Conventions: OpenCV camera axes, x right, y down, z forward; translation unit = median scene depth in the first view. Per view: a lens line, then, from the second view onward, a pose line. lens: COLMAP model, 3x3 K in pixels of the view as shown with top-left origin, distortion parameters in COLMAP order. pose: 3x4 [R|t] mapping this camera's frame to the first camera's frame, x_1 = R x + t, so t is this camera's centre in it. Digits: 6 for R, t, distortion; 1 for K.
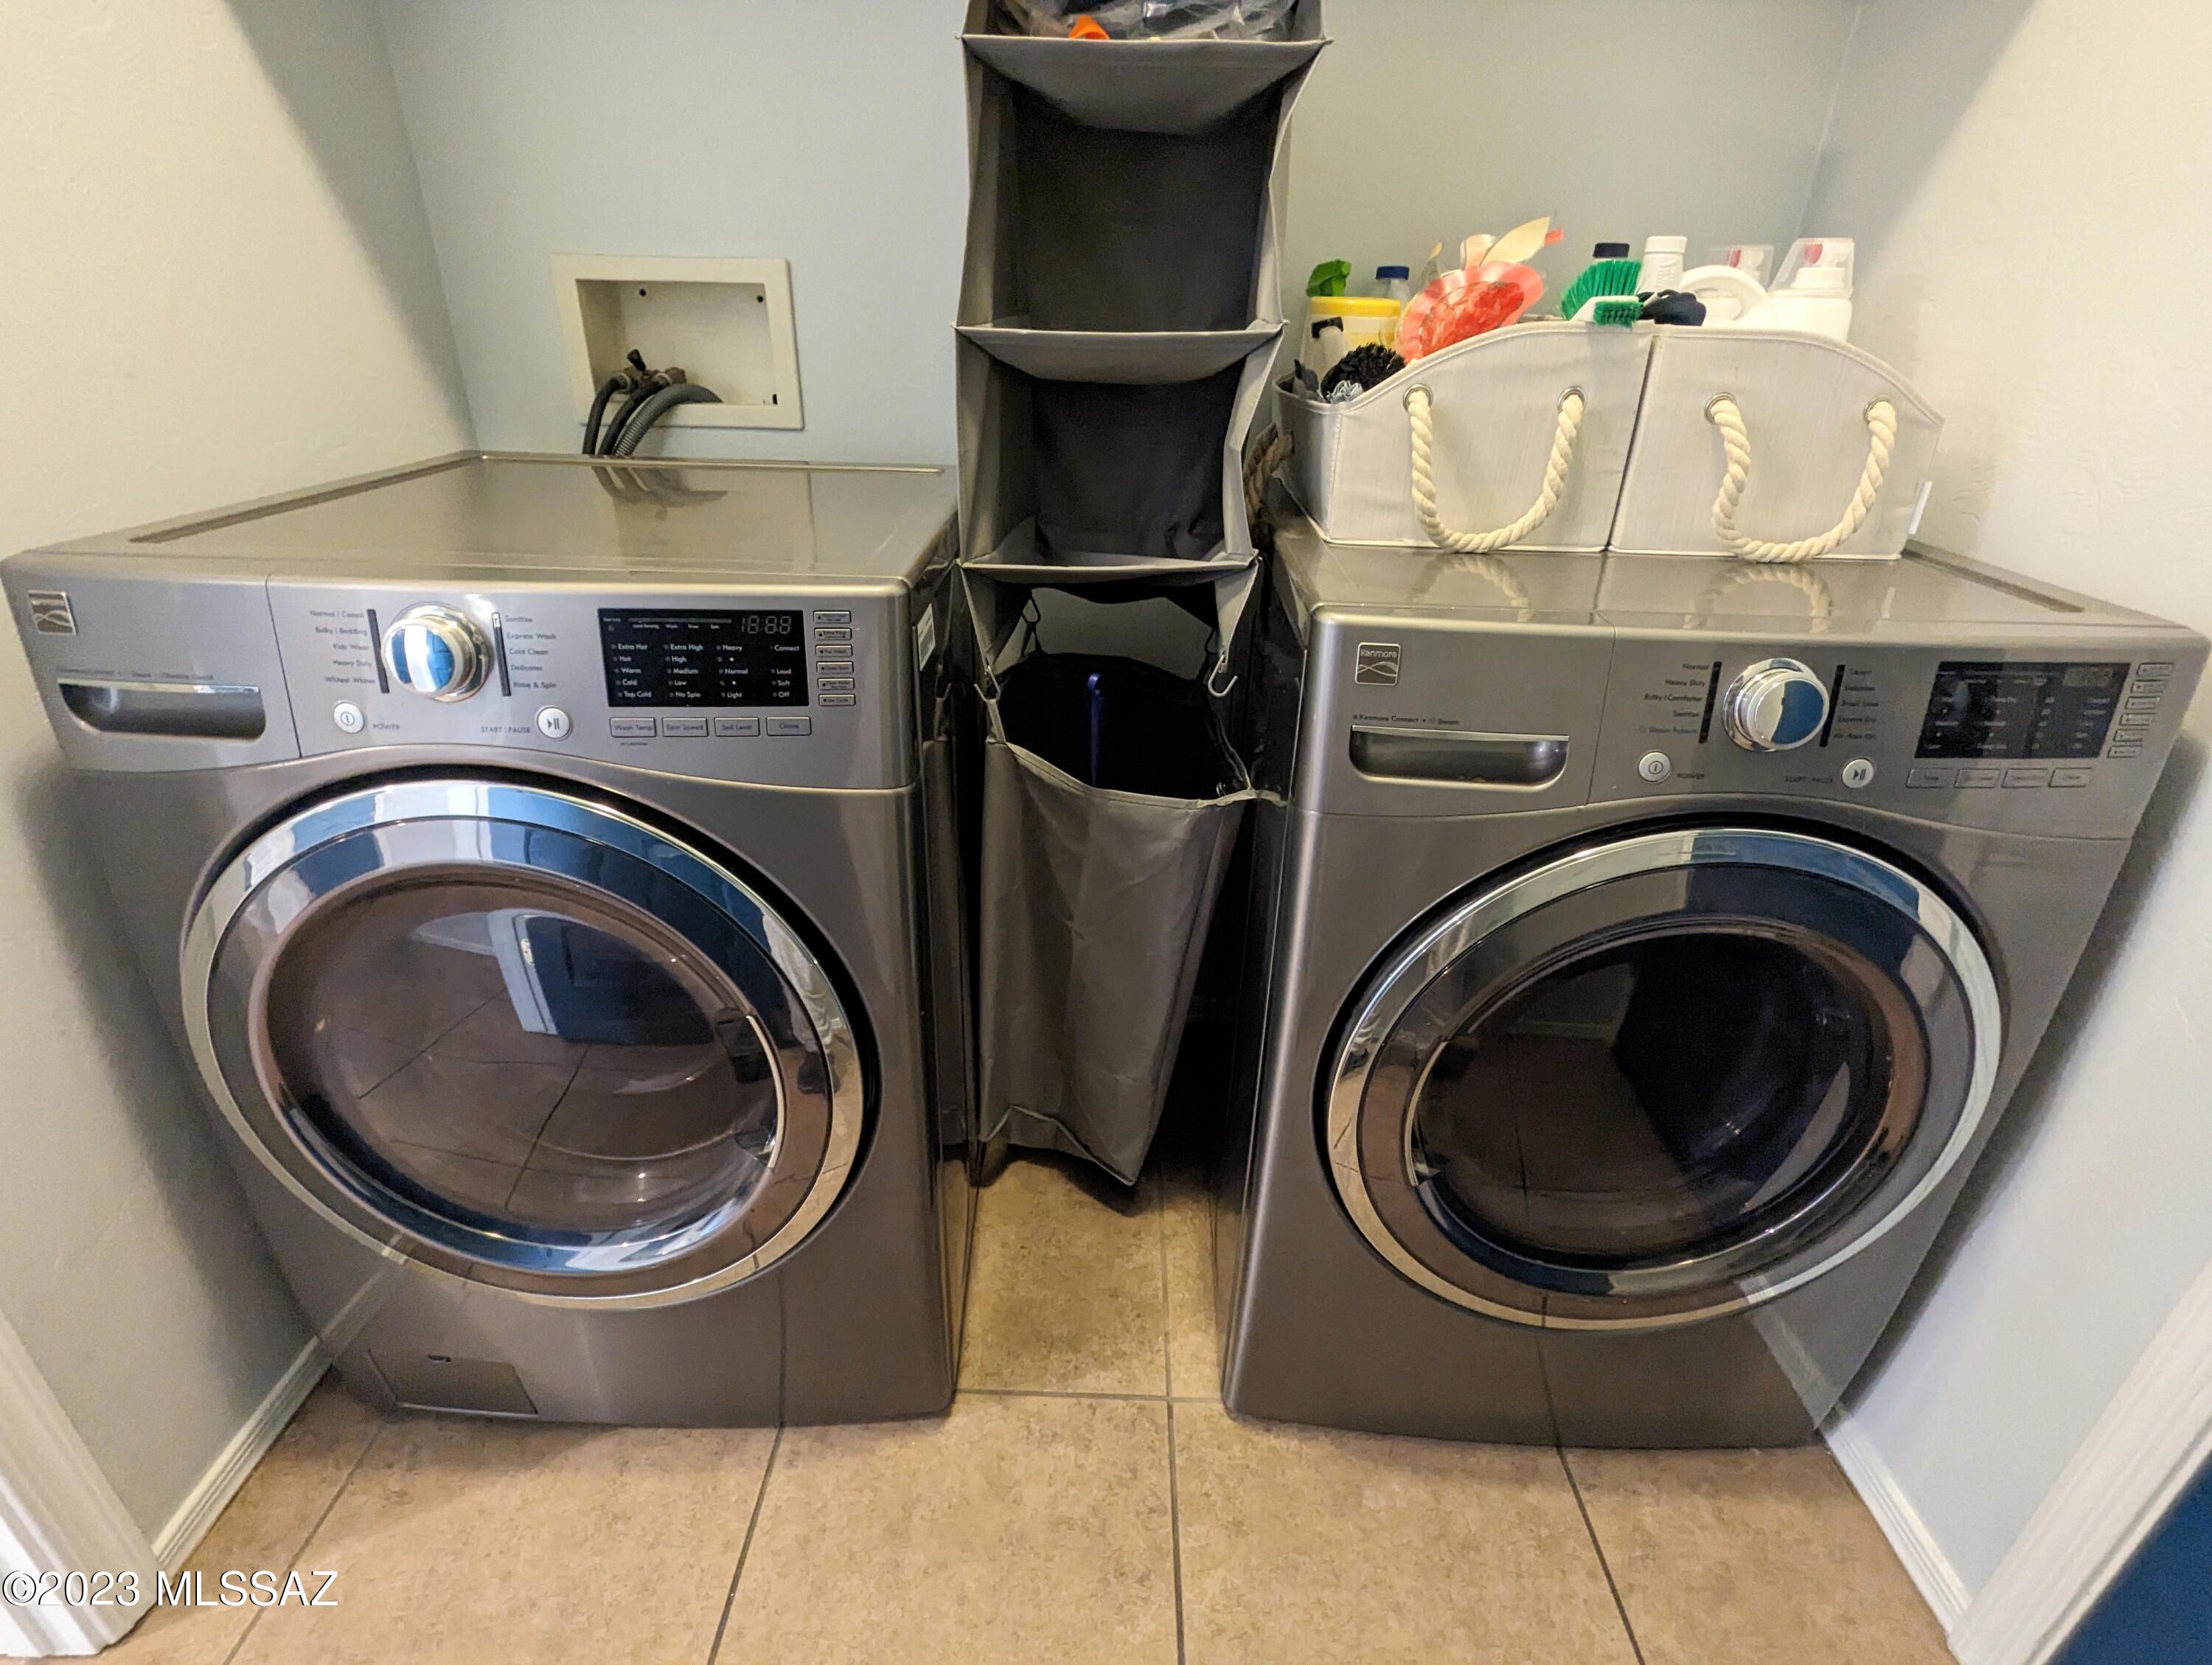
lens RADIAL K [[1047.0, 0, 1106.4], [0, 1047.0, 833.4], [0, 0, 1]] dist [0.001184, -0.001403]
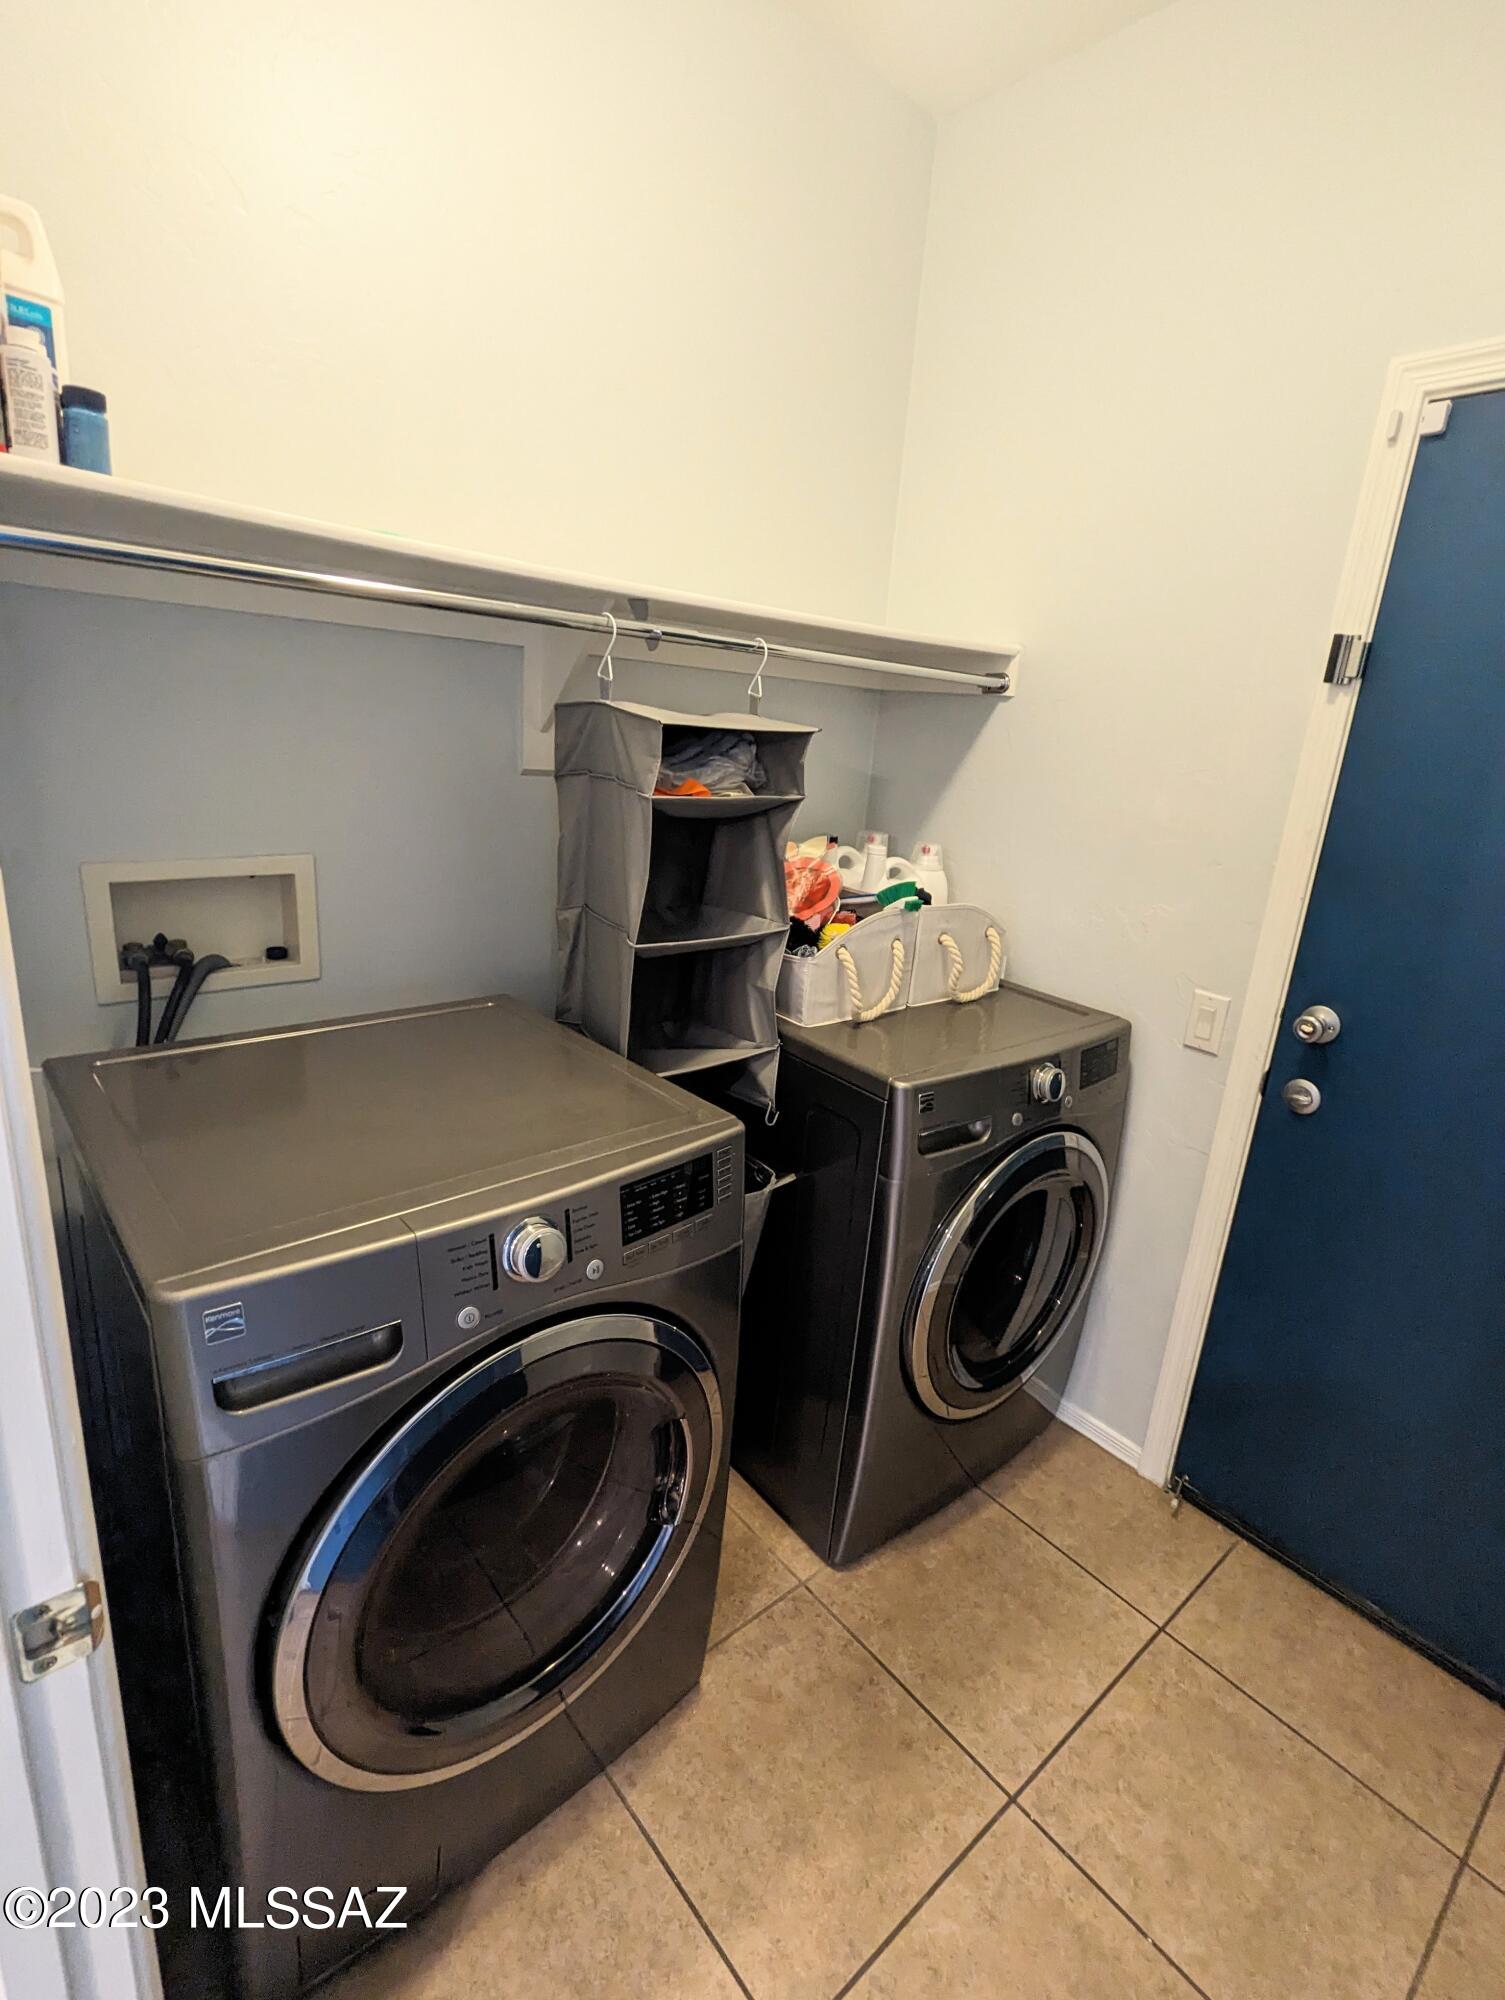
lens RADIAL K [[946.7, 0, 750.6], [0, 946.7, 1001.3], [0, 0, 1]] dist [0.001184, -0.001403]
pose [[0.750622, -0.161270, 0.640748, -0.860427], [0.245222, 0.968490, -0.043513, -0.268156], [-0.613541, 0.189788, 0.766517, -0.180962]]
